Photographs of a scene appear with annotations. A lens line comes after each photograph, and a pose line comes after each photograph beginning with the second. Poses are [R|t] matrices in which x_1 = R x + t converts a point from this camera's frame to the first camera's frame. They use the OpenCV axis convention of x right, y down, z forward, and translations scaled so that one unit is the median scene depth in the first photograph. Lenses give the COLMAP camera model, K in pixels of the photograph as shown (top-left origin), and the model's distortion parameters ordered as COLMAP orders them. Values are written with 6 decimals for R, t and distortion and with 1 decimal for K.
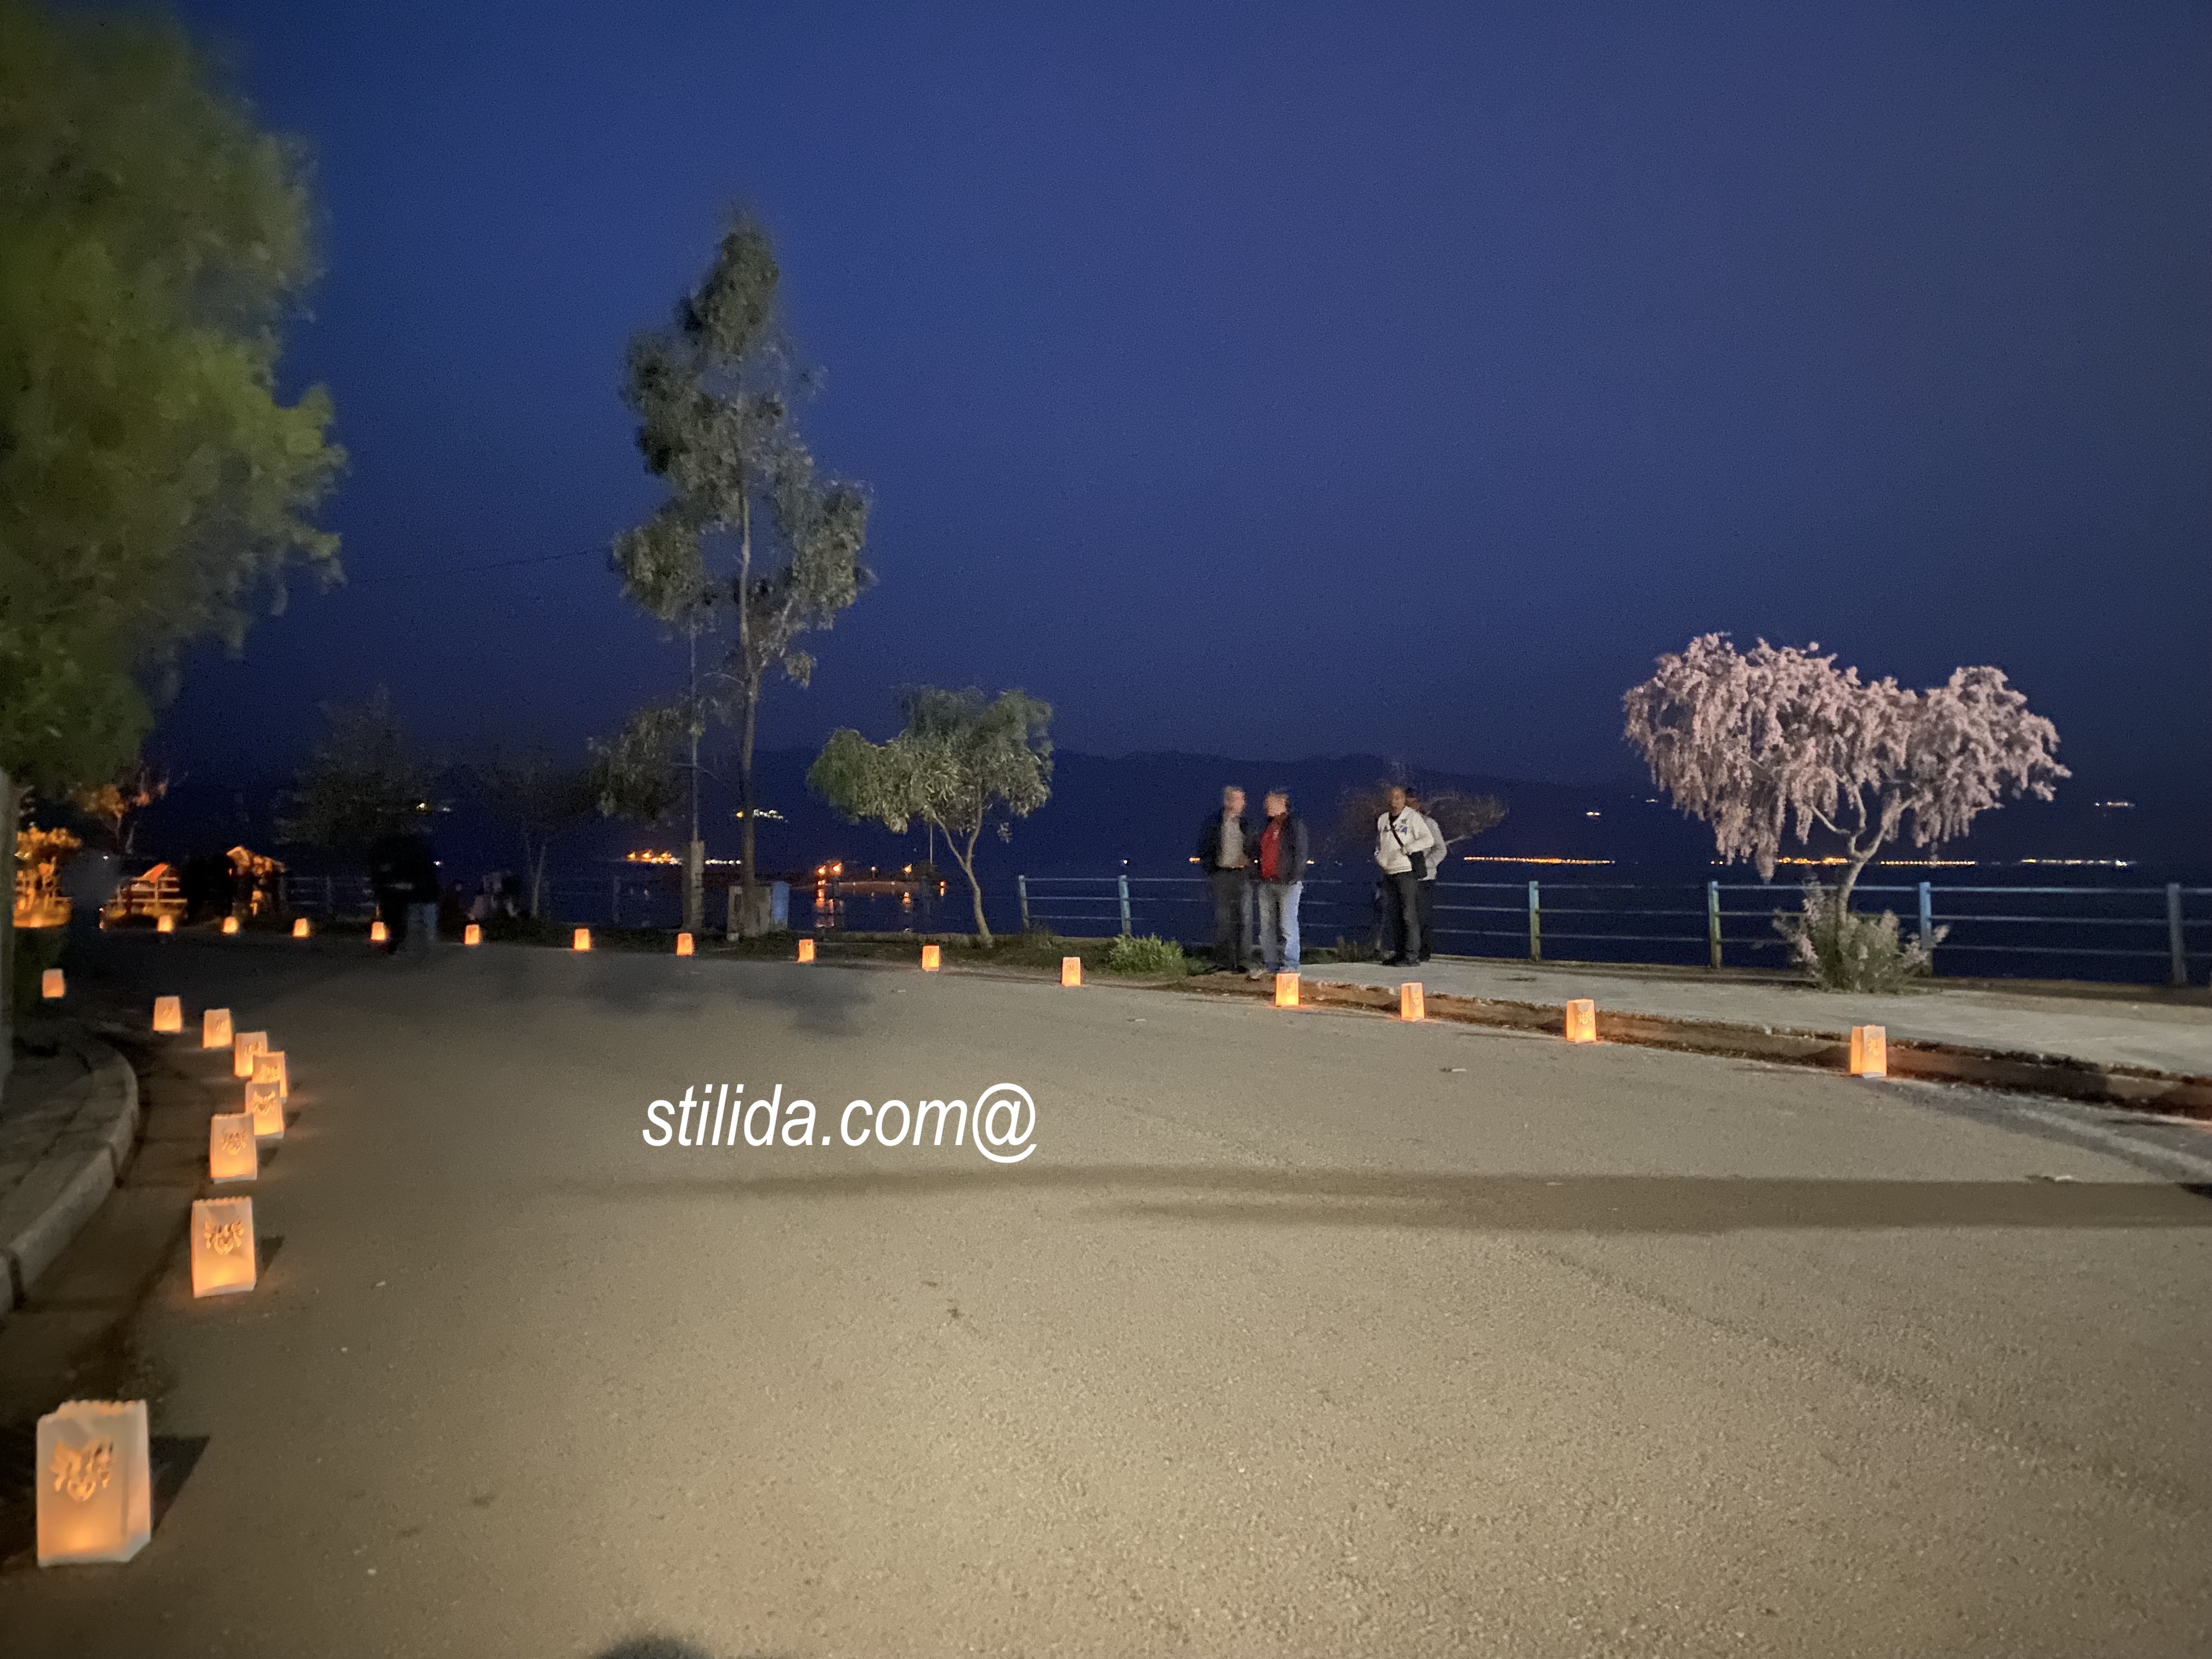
lens RADIAL K [[1656.2, 0, 1106.0], [0, 1656.2, 829.5], [0, 0, 1]] dist [0.000496, -0.003513]
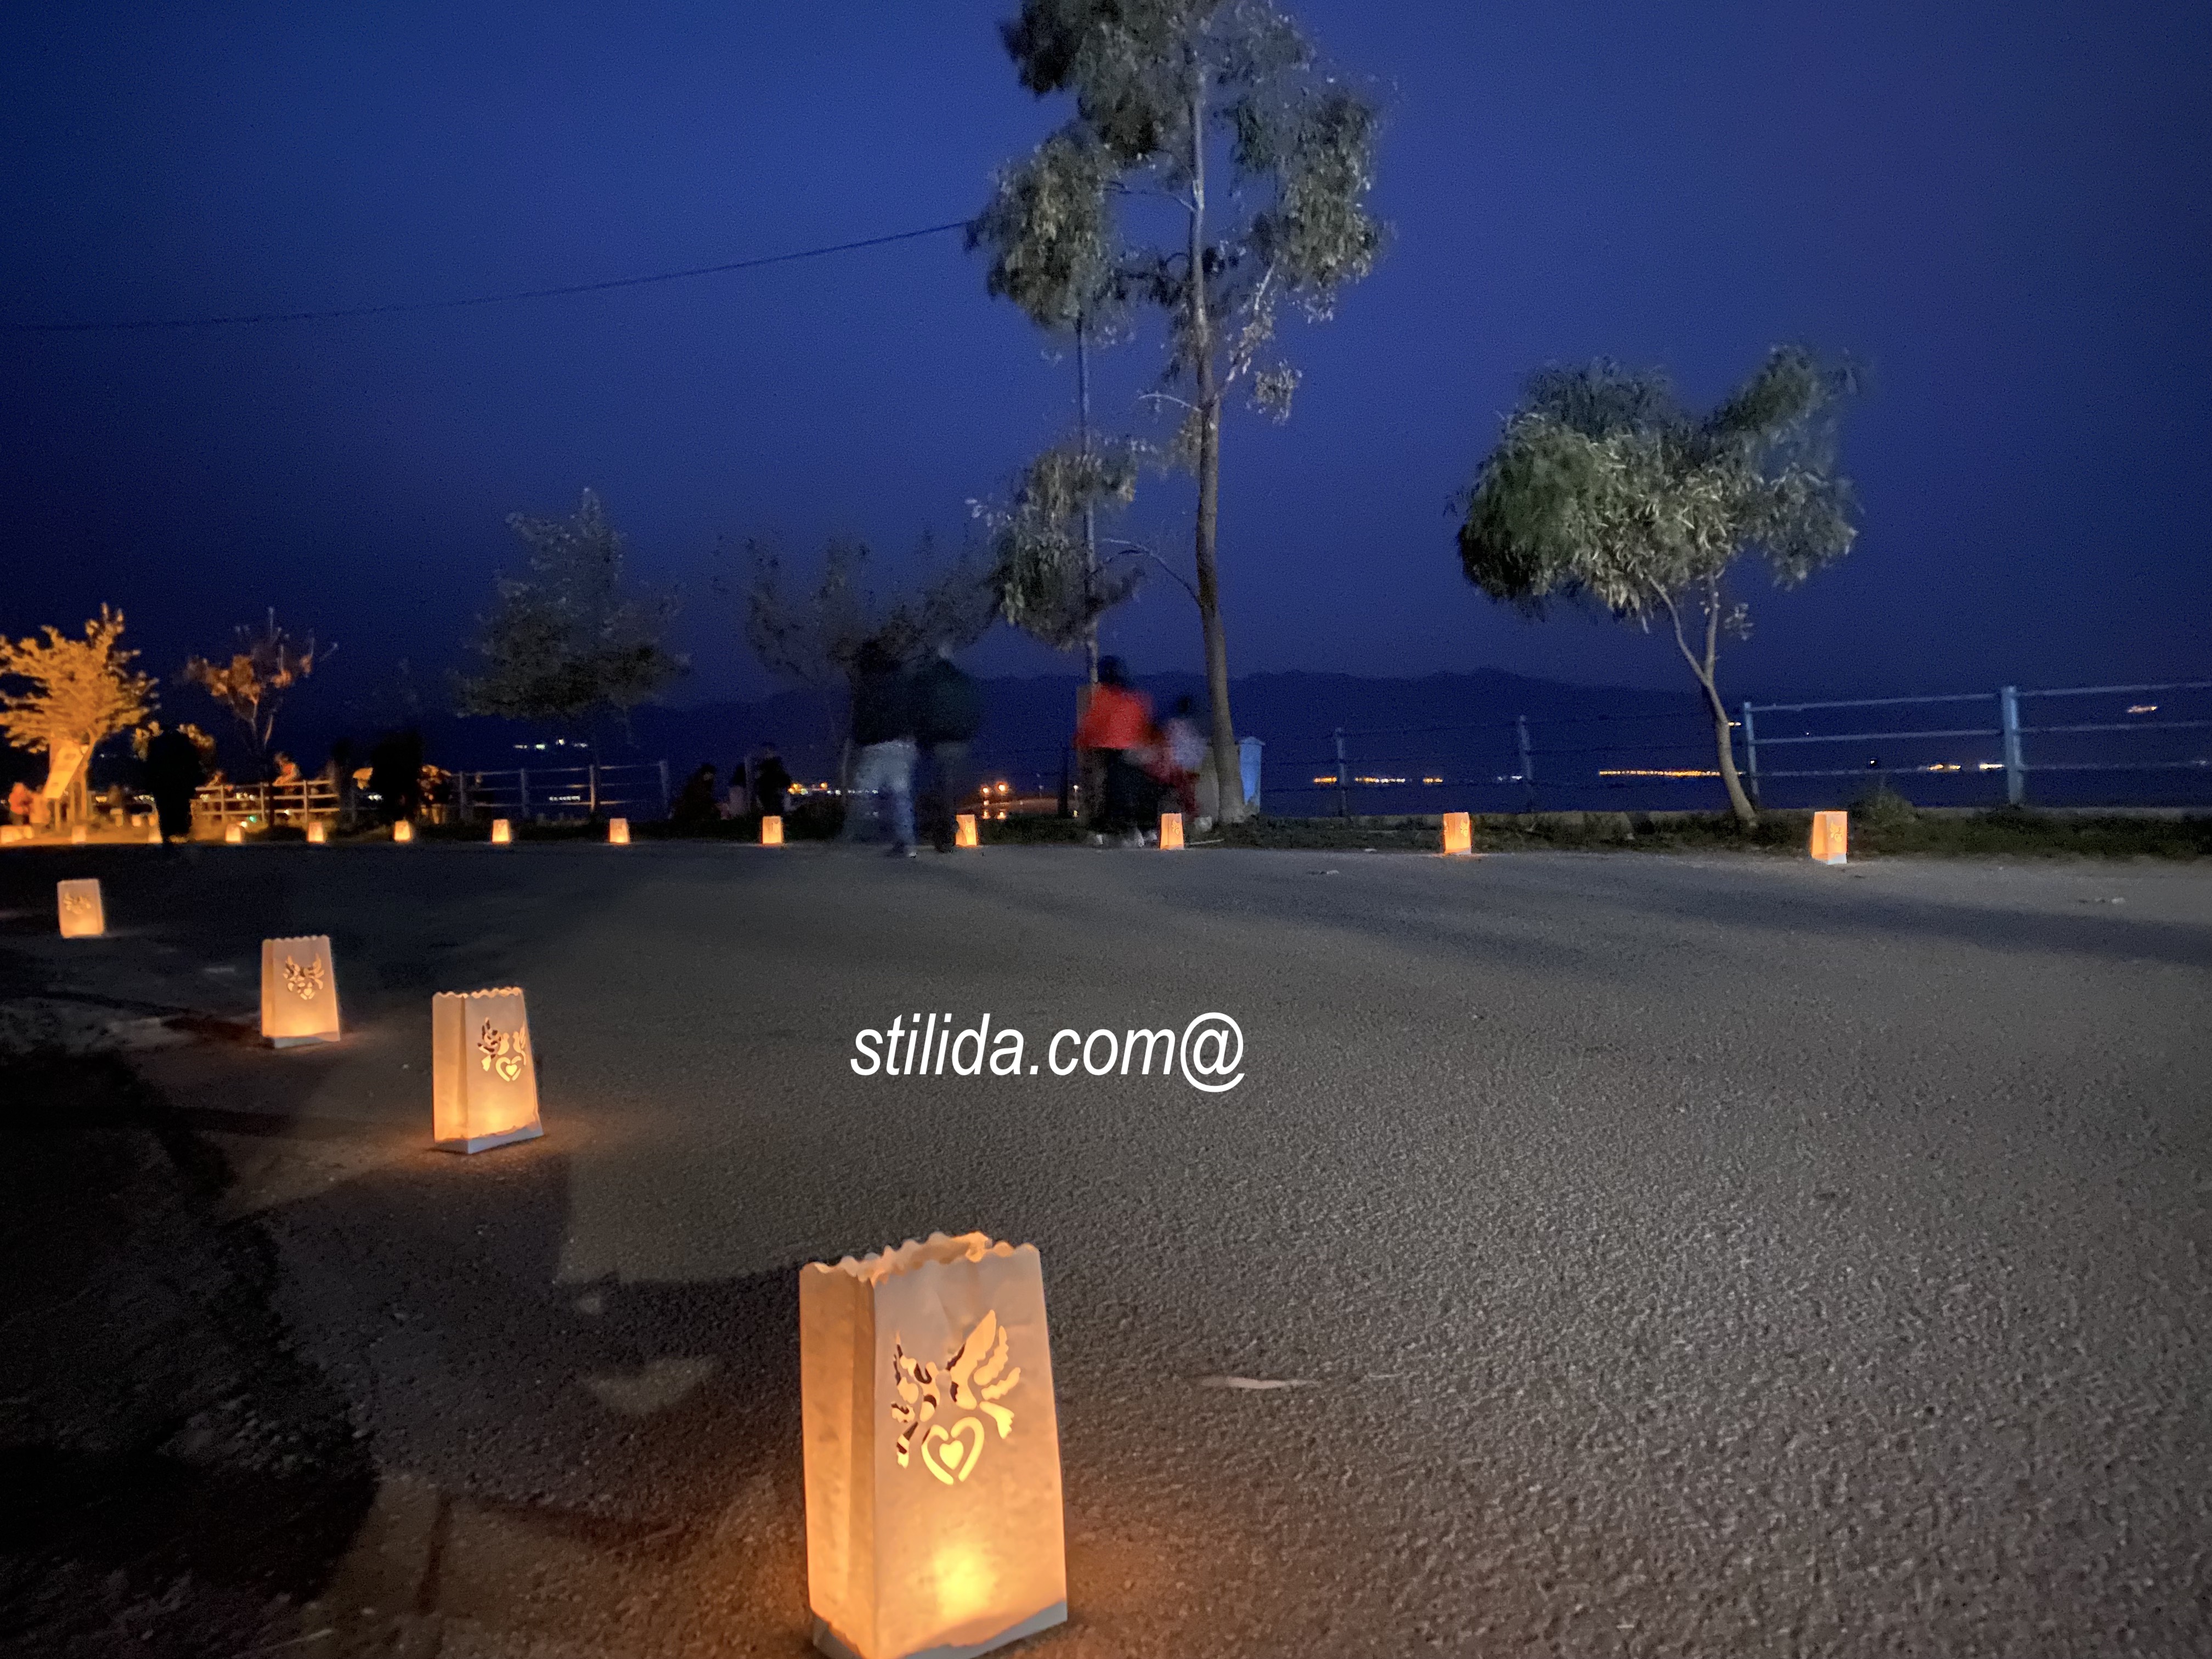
lens RADIAL K [[1684.0, 0, 1106.0], [0, 1684.0, 829.5], [0, 0, 1]] dist [-0.000406, 0.001059]
pose [[0.996644, -0.016109, -0.080258, -0.146426], [0.019803, 0.998770, 0.045453, 0.026375], [0.079427, -0.046890, 0.995737, 0.262041]]
